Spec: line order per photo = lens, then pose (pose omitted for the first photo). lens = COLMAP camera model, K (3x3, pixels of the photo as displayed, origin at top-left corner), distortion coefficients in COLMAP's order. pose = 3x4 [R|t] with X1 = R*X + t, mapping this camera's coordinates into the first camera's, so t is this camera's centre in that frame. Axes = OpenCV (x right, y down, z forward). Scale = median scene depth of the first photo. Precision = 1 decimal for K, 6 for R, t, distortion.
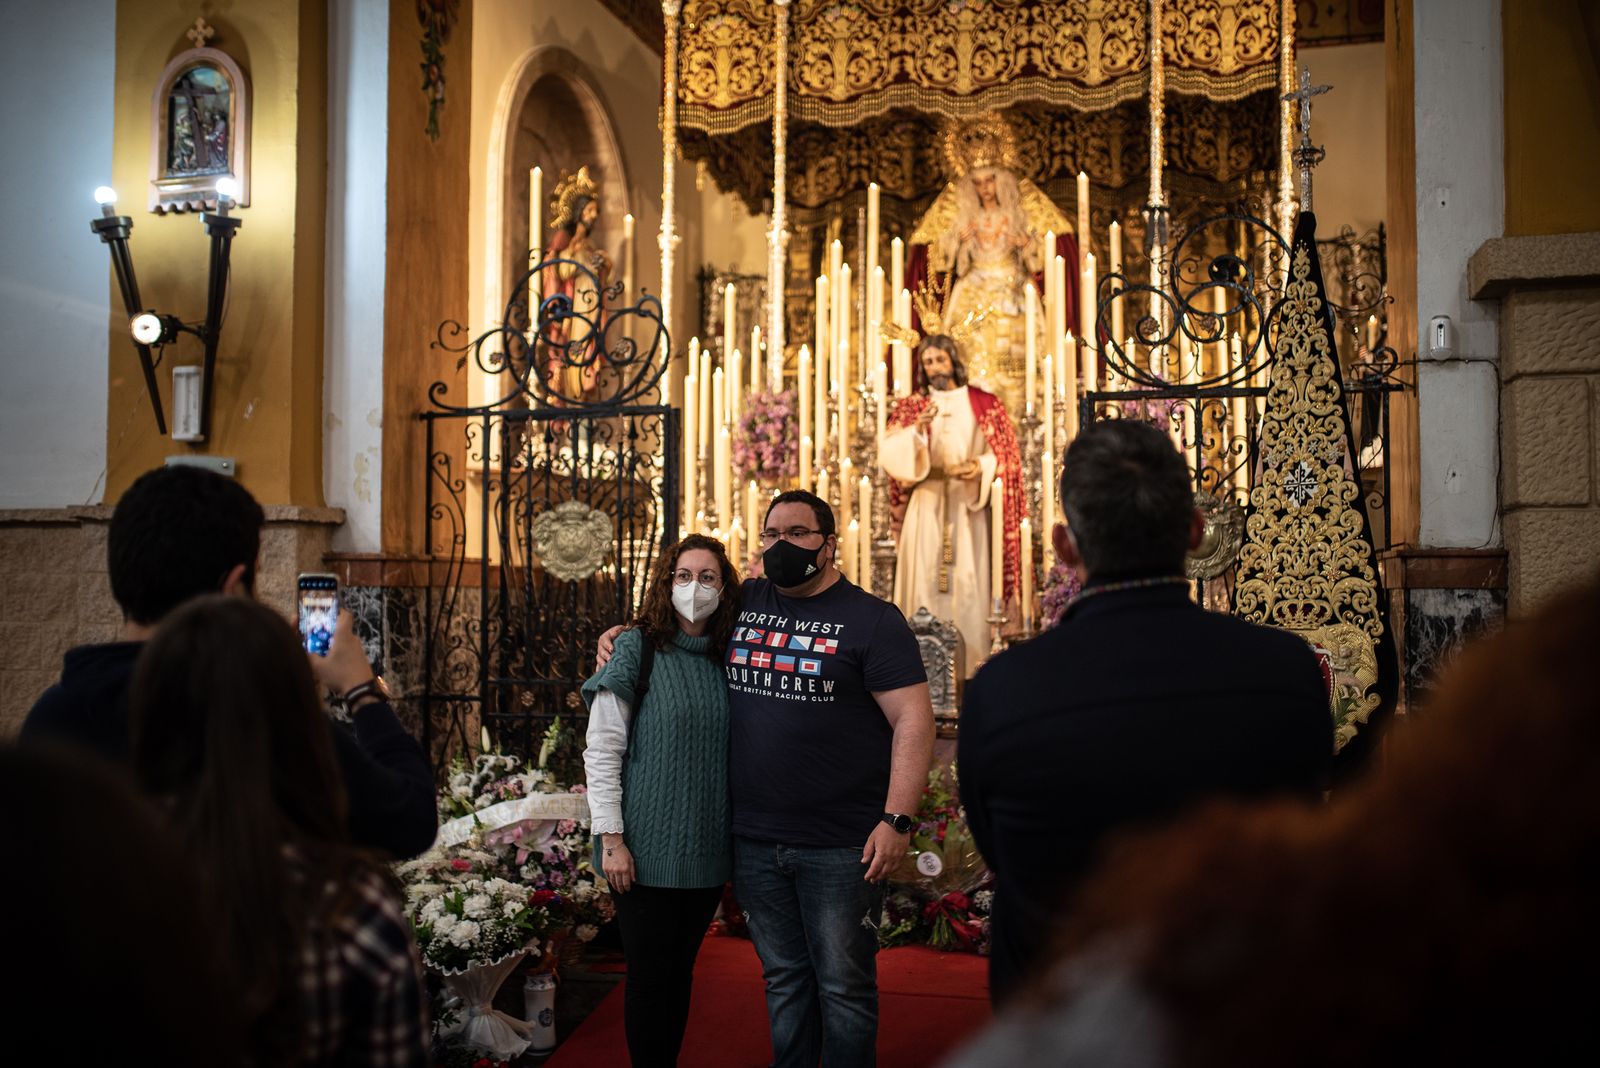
lens RADIAL K [[1520.4, 0, 800.0], [0, 1520.4, 534.0], [0, 0, 1]] dist [-0.069179, 0.114794]
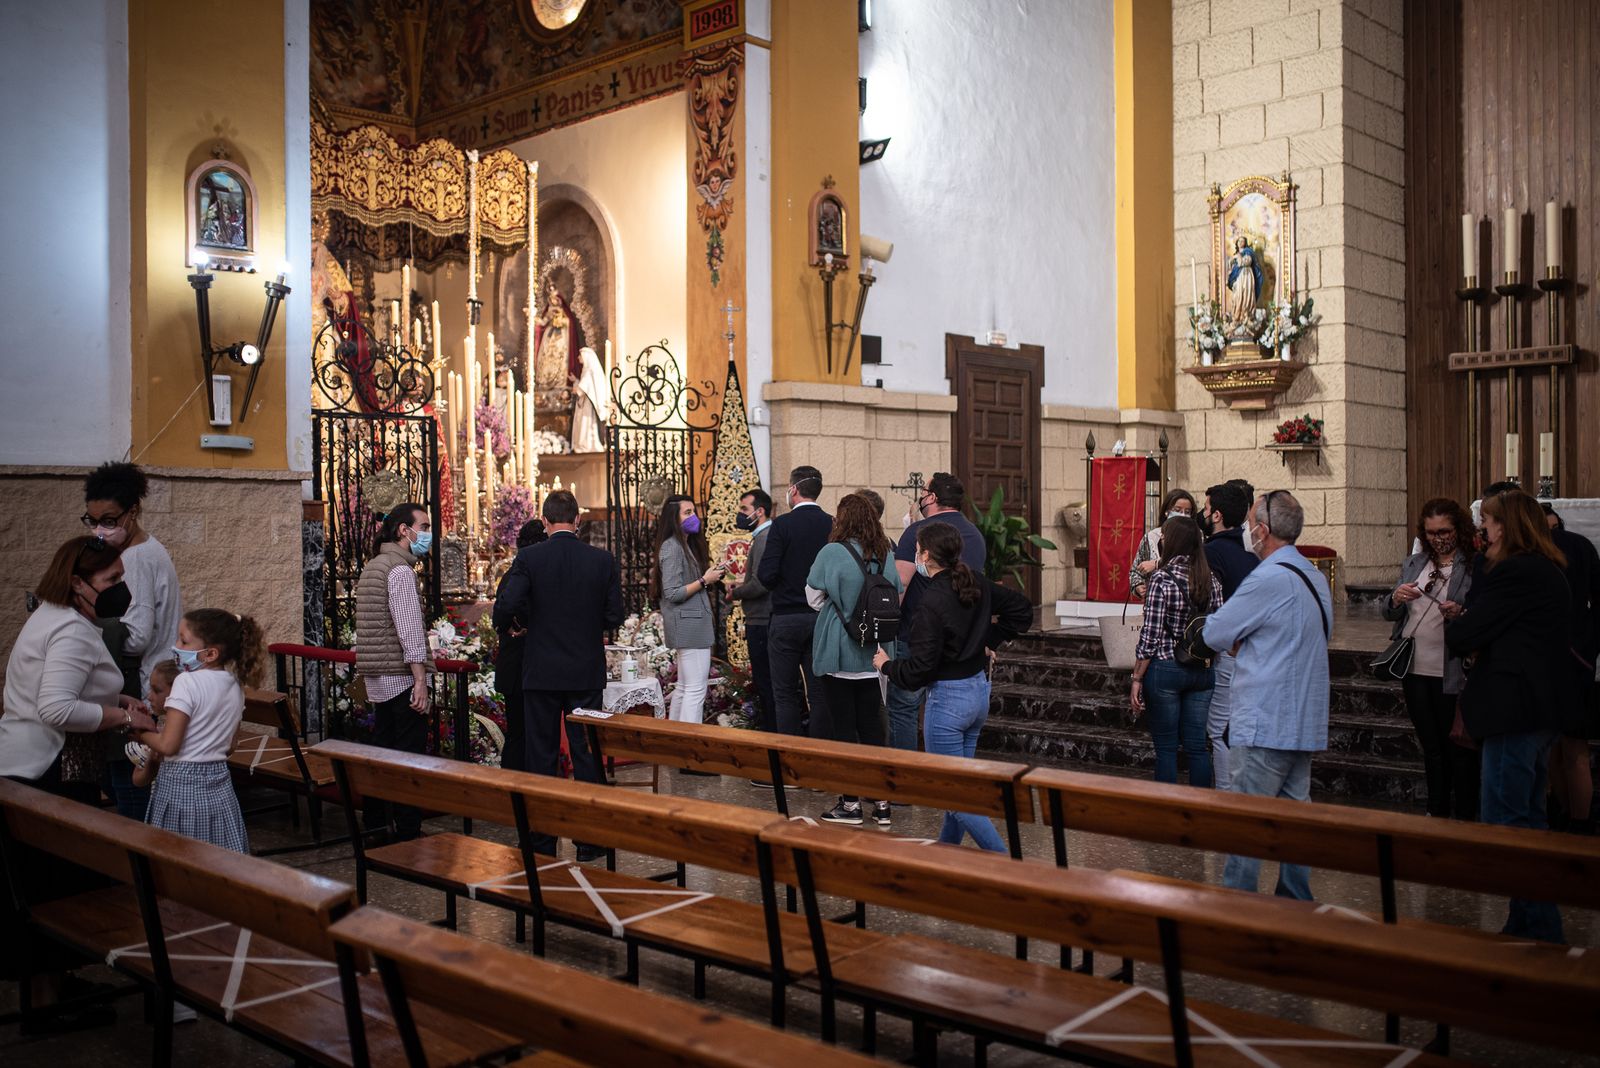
lens RADIAL K [[1520.4, 0, 800.0], [0, 1520.4, 534.0], [0, 0, 1]] dist [-0.069179, 0.114794]
pose [[0.494300, -0.014009, 0.869178, -1.714408], [-0.018527, 0.999473, 0.026645, -0.005059], [-0.869094, -0.029274, 0.493780, -0.291796]]
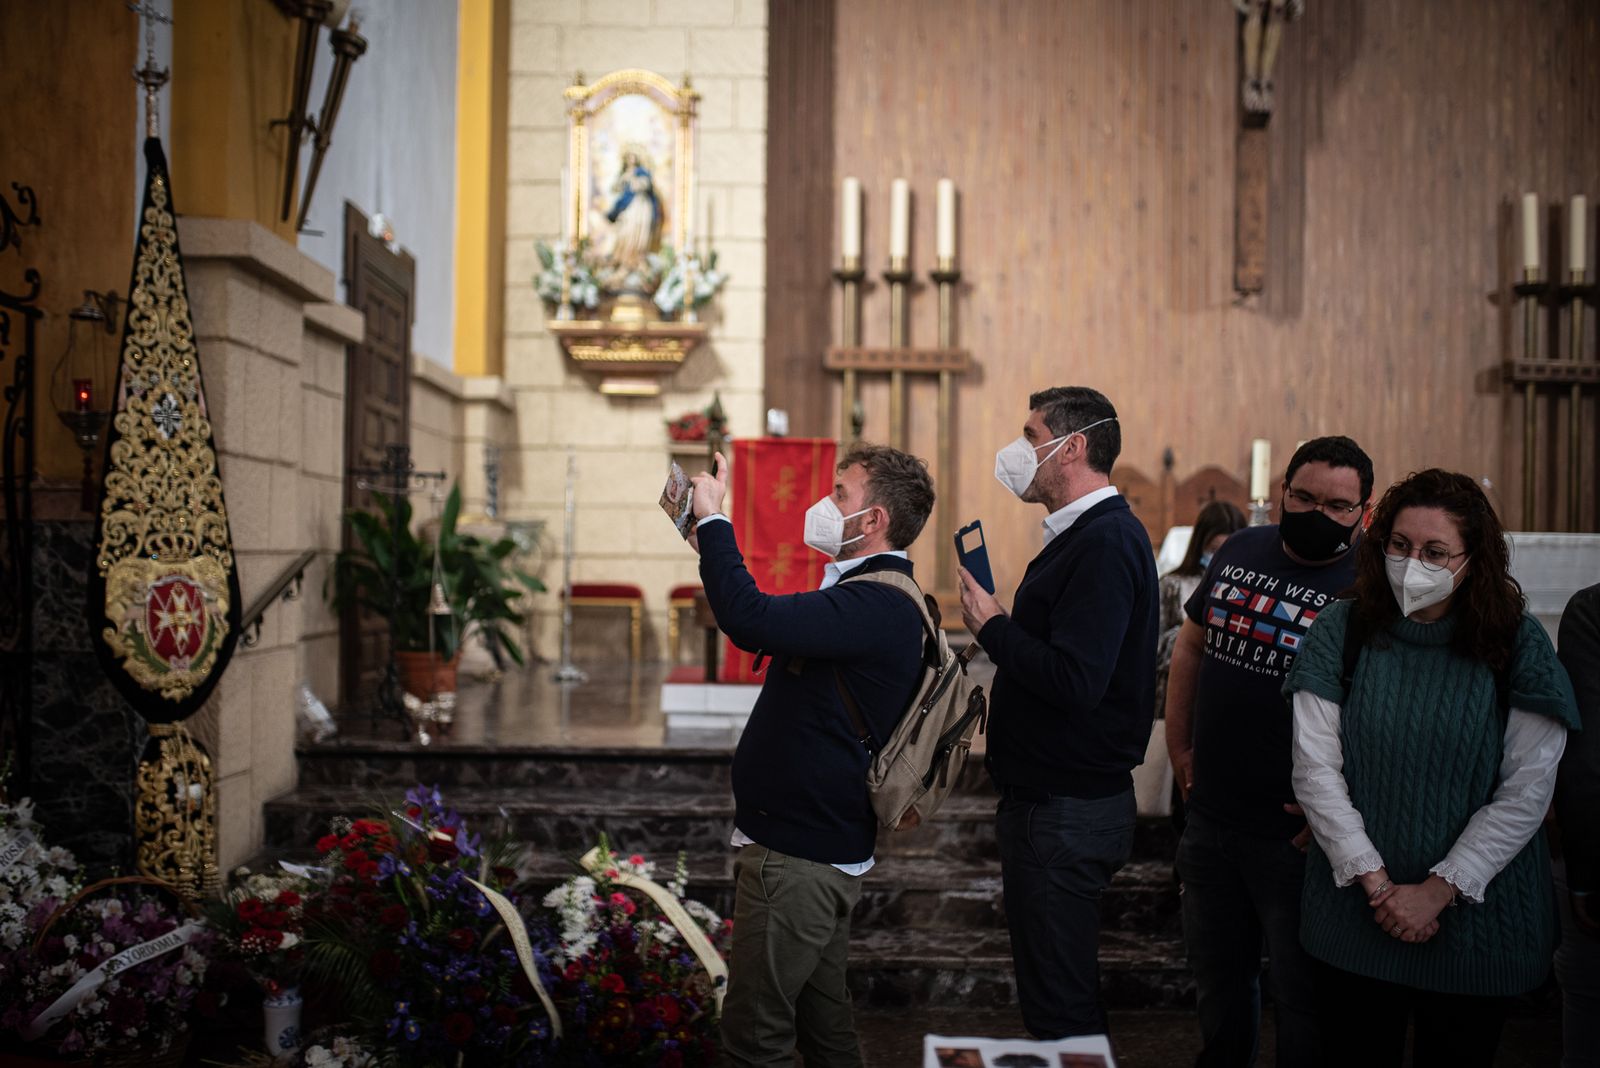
lens RADIAL K [[1520.4, 0, 800.0], [0, 1520.4, 534.0], [0, 0, 1]] dist [-0.069179, 0.114794]
pose [[-0.277532, 0.005333, 0.960701, -0.723216], [-0.045050, 0.998812, -0.018559, 0.043318], [-0.959659, -0.048430, -0.276963, 0.859685]]
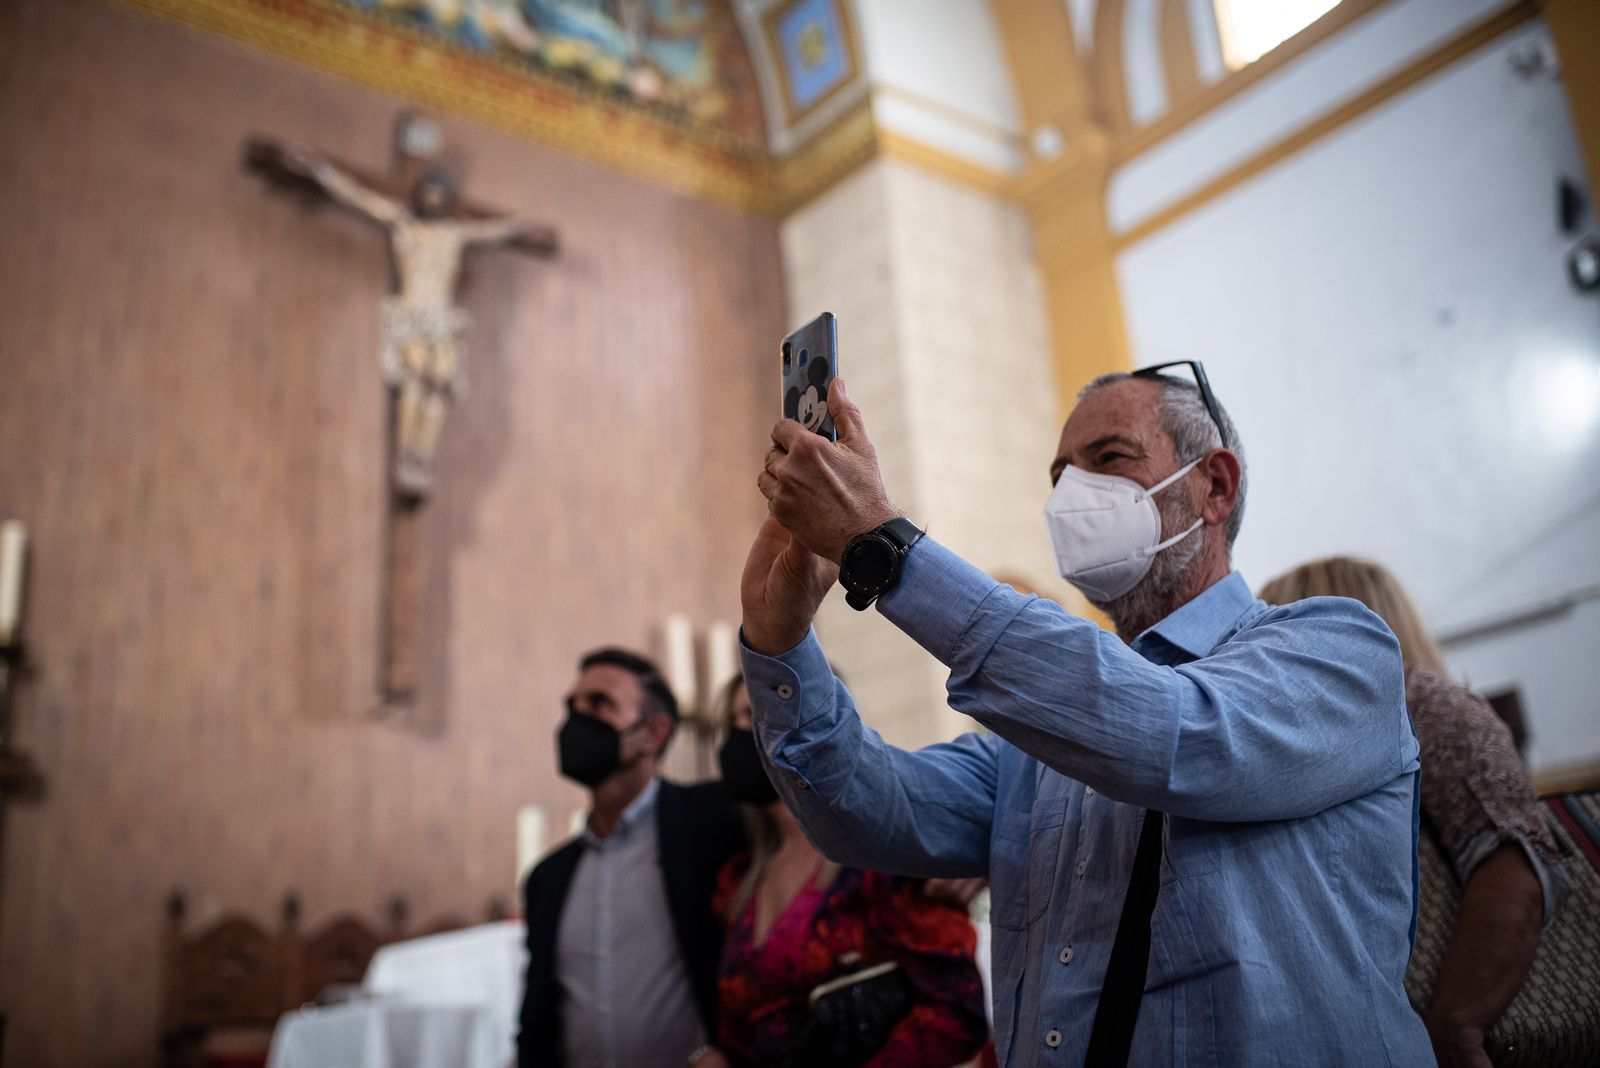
lens RADIAL K [[1597.3, 0, 800.0], [0, 1597.3, 534.0], [0, 0, 1]] dist [-0.049659, 0.006570]
pose [[-0.786367, 0.250691, 0.564607, -0.234040], [0.047214, 0.935675, -0.349690, 0.148166], [-0.615952, -0.248328, -0.747620, 0.824910]]
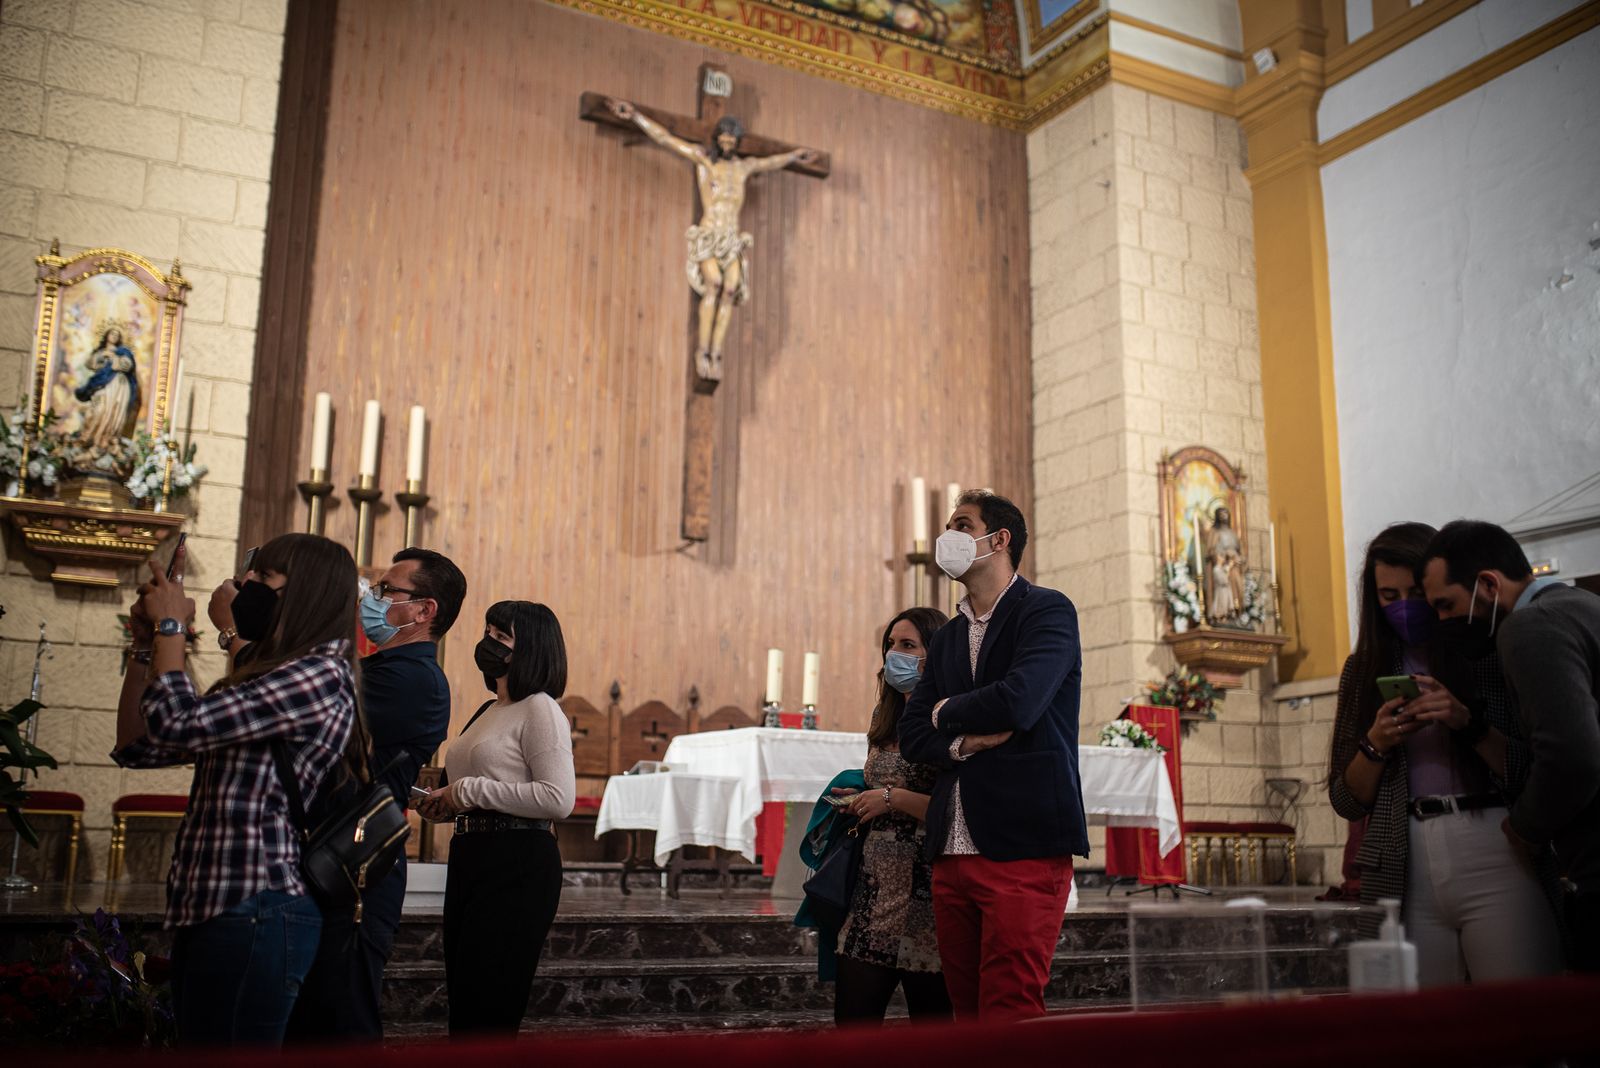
lens RADIAL K [[1520.4, 0, 800.0], [0, 1520.4, 534.0], [0, 0, 1]] dist [-0.069179, 0.114794]
pose [[-0.670505, 0.141844, 0.728219, -0.637502], [-0.038331, 0.973619, -0.224937, 0.165408], [-0.740914, -0.178735, -0.647380, 1.111509]]
